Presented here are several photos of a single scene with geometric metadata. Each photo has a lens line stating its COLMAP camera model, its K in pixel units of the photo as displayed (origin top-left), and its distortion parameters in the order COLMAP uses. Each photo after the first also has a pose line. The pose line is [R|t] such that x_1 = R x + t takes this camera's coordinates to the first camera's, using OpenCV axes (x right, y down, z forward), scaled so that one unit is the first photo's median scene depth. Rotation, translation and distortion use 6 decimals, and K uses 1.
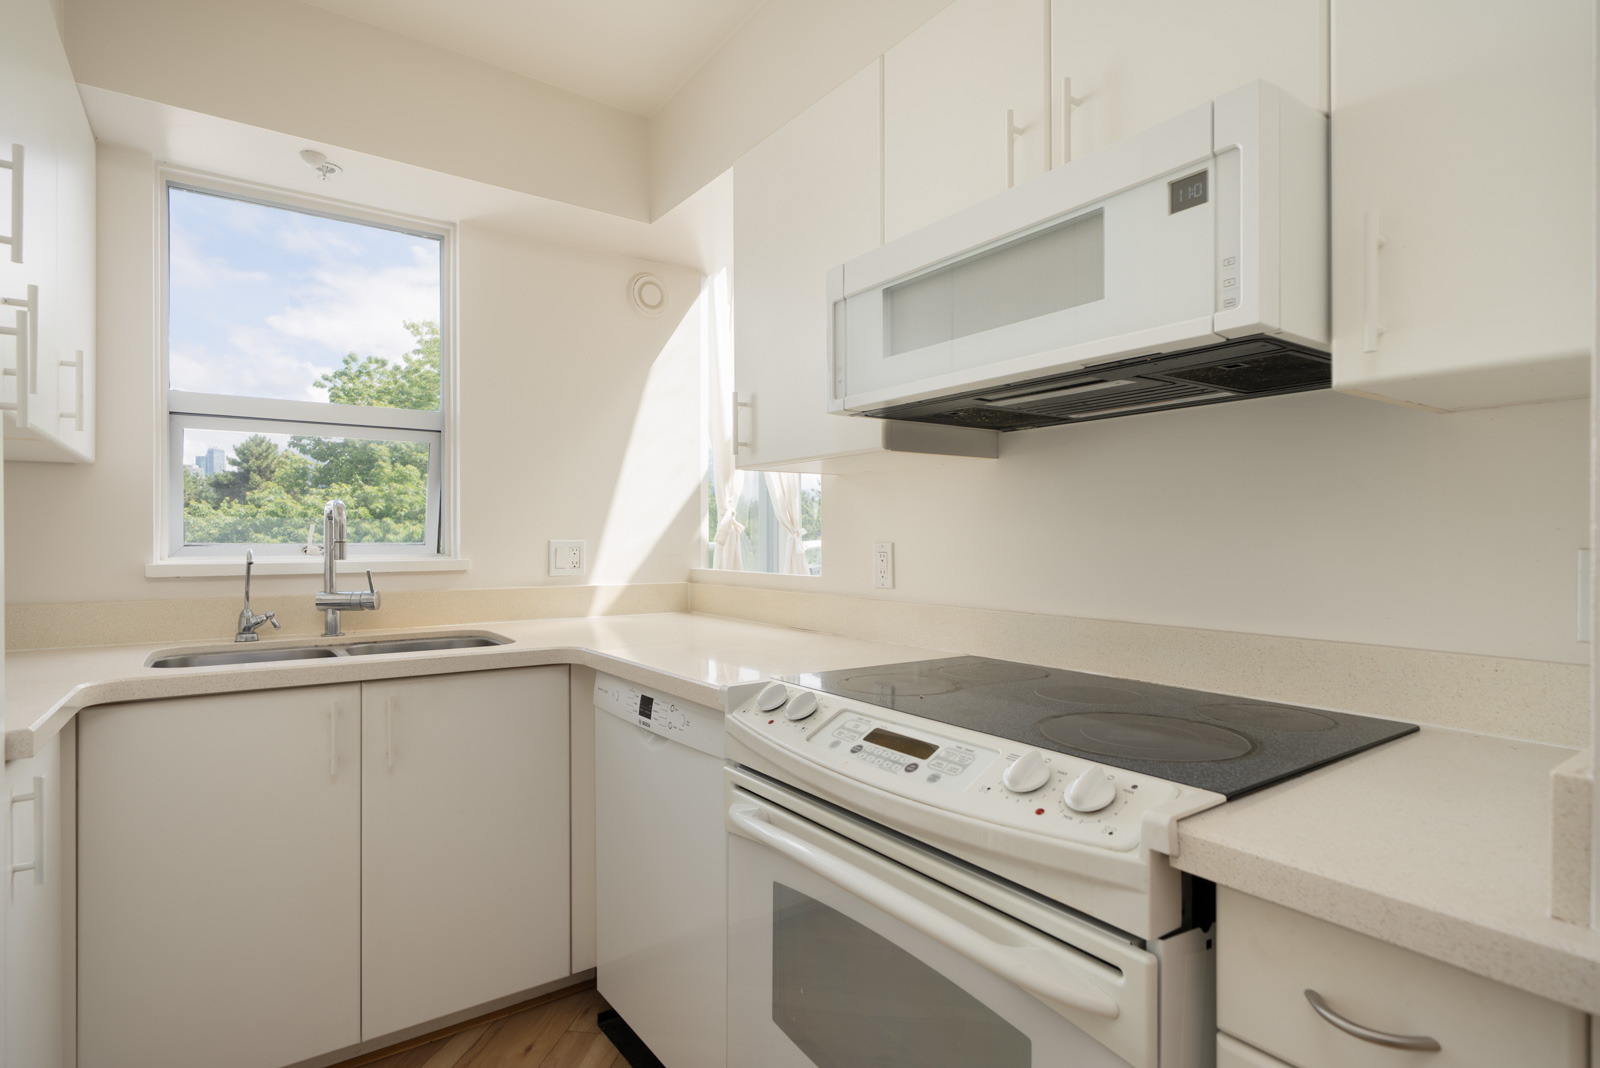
lens RADIAL K [[856.6, 0, 848.5], [0, 856.6, 536.7], [0, 0, 1]] dist [0.006983, -0.000845]
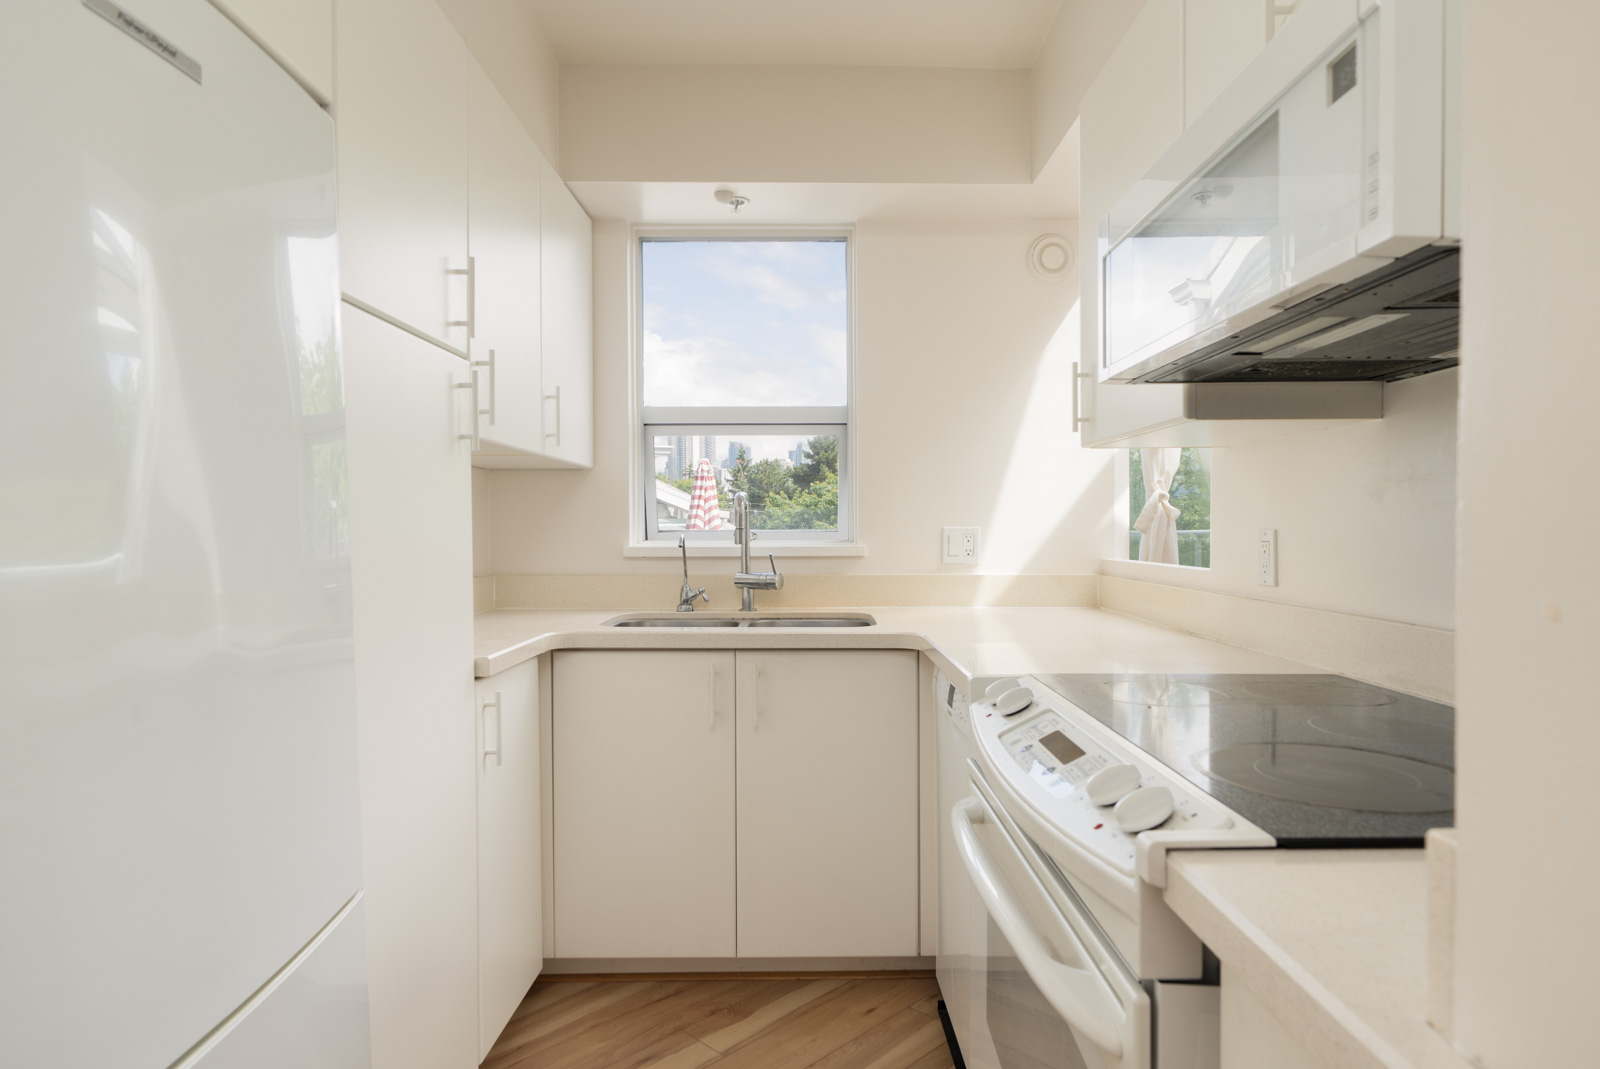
lens RADIAL K [[979.5, 0, 793.9], [0, 979.5, 546.2], [0, 0, 1]] dist [0.013772, 0.000634]
pose [[0.800052, 0.010663, -0.599836, 0.243415], [0.003484, 0.999743, 0.022418, 0.000374], [0.599921, -0.020025, 0.799809, -0.006197]]
